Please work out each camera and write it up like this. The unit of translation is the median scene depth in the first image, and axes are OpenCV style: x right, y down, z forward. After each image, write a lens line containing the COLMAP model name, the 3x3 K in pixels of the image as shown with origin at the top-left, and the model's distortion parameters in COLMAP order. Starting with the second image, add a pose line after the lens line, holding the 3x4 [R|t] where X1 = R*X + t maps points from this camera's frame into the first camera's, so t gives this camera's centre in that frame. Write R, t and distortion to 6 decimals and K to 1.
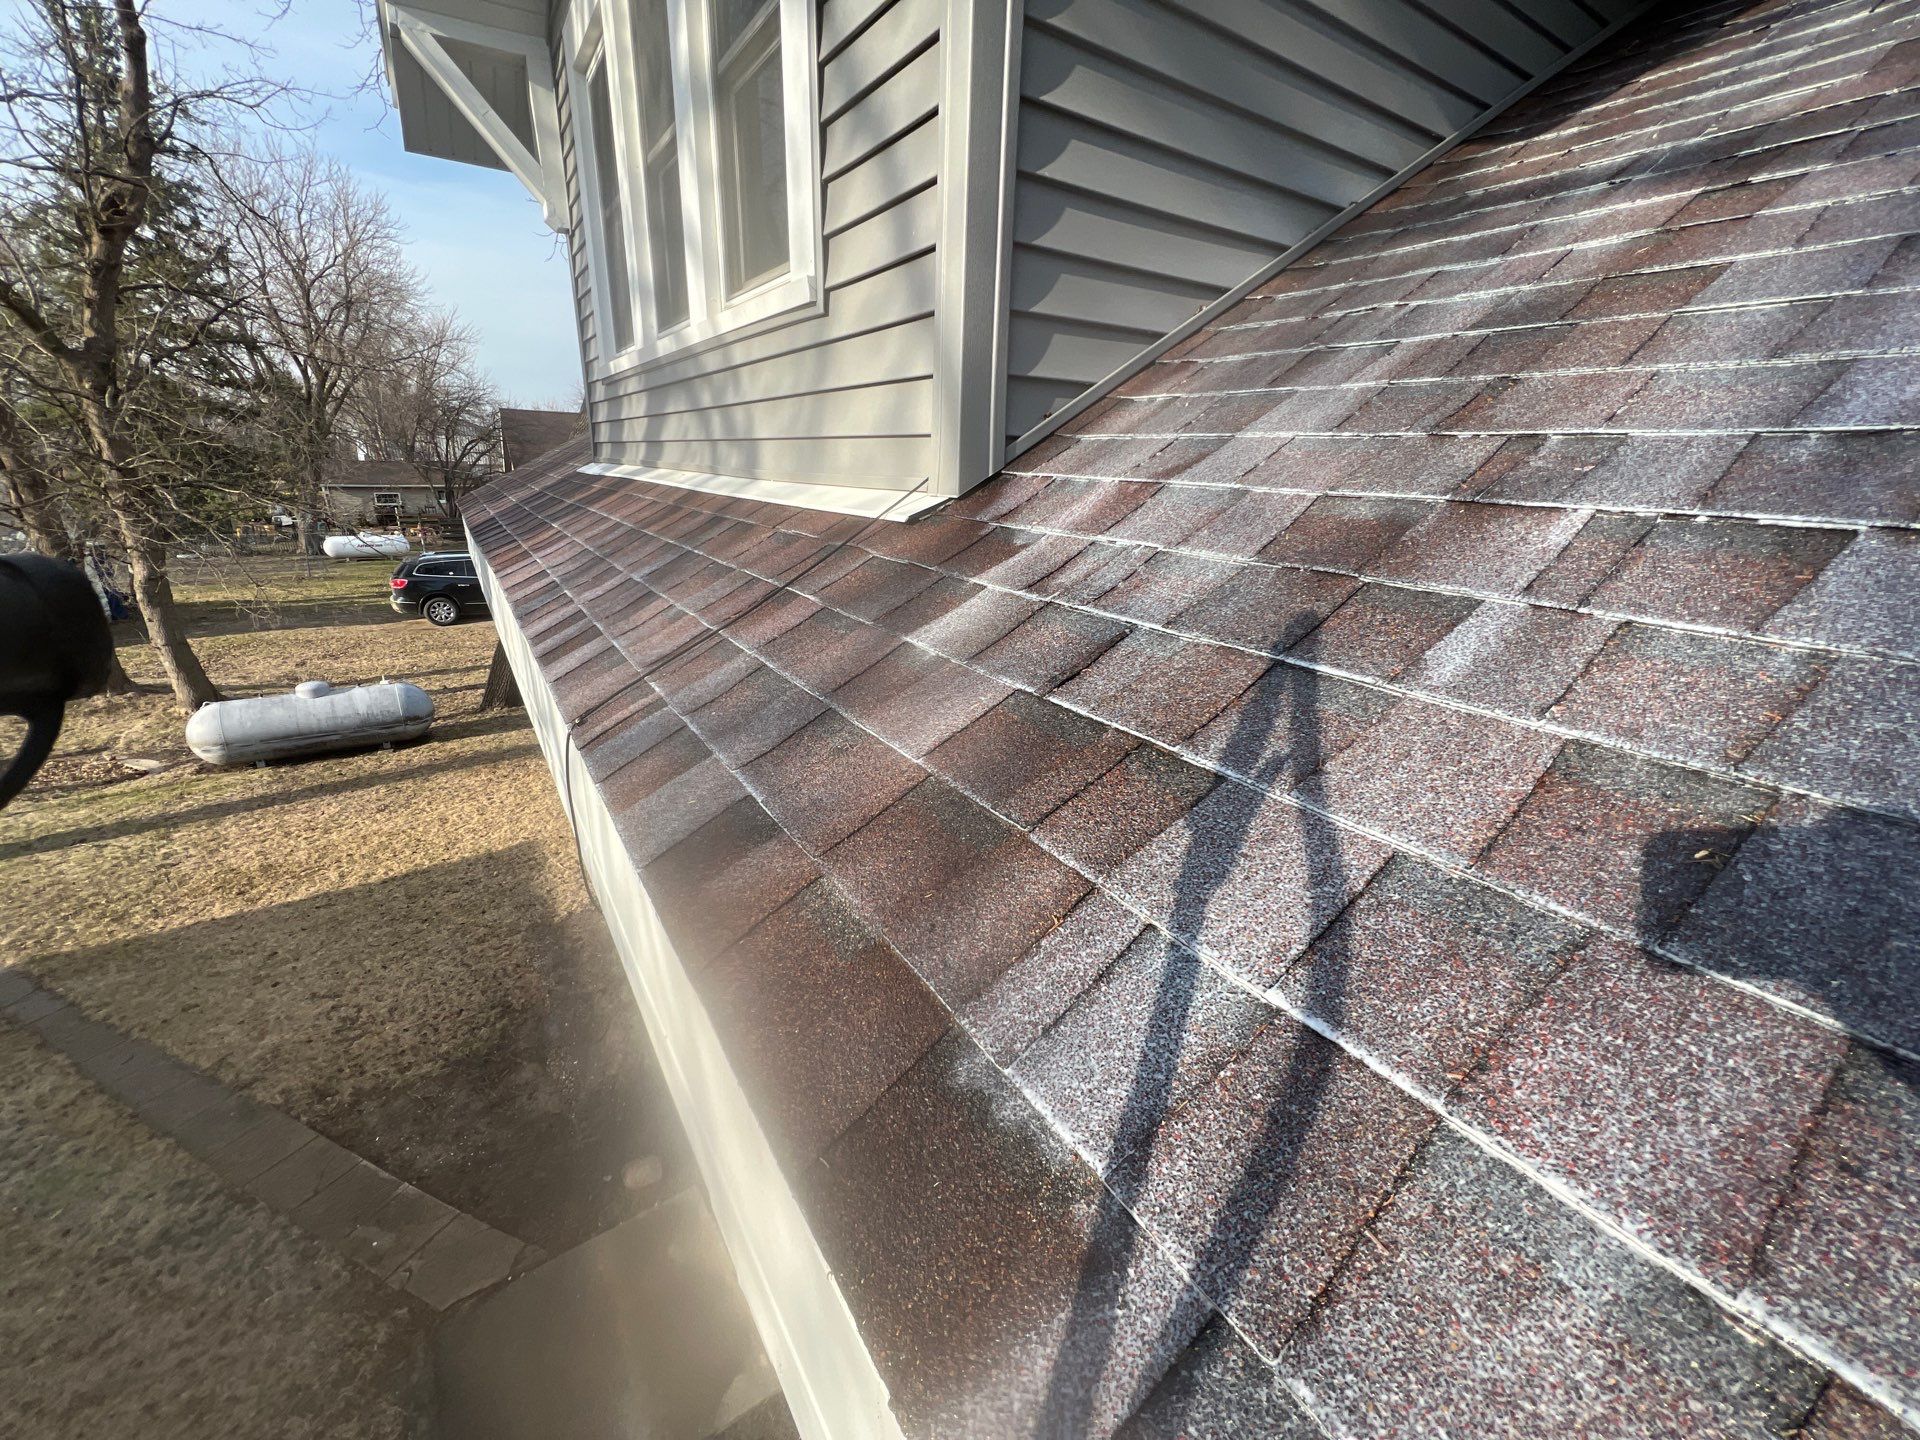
lens RADIAL K [[771.8, 0, 960.6], [0, 771.8, 722.9], [0, 0, 1]] dist [-0.000331, 0.000286]
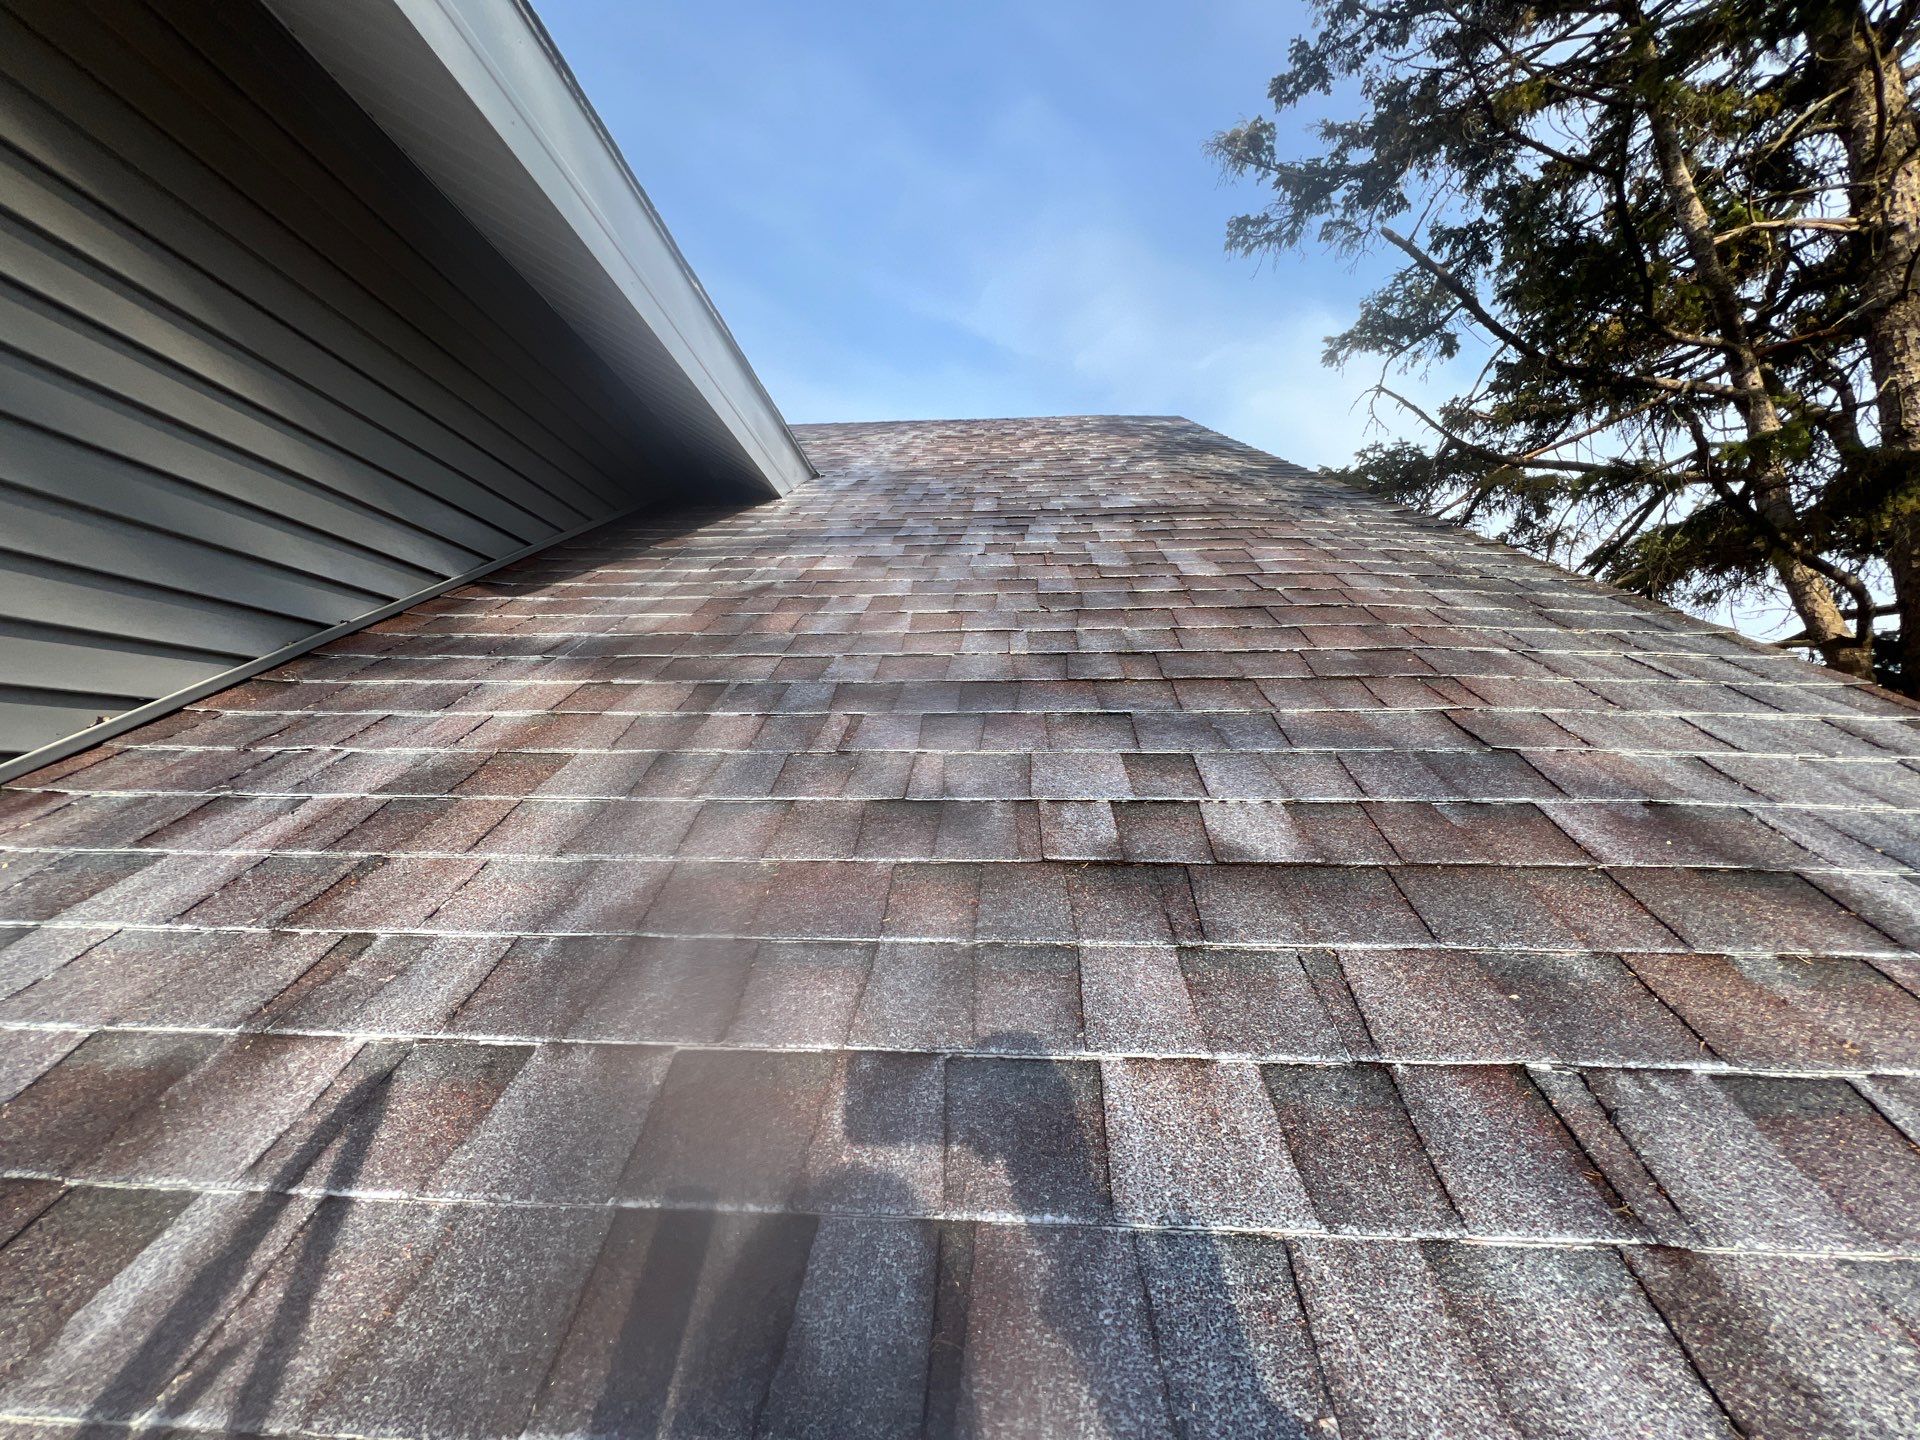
lens RADIAL K [[771.8, 0, 955.3], [0, 771.8, 719.0], [0, 0, 1]] dist [-0.000331, 0.000286]
pose [[0.599416, 0.041646, 0.799353, 0.270017], [0.264608, 0.932190, -0.246990, -0.126217], [-0.755435, 0.359565, 0.547750, -0.193028]]
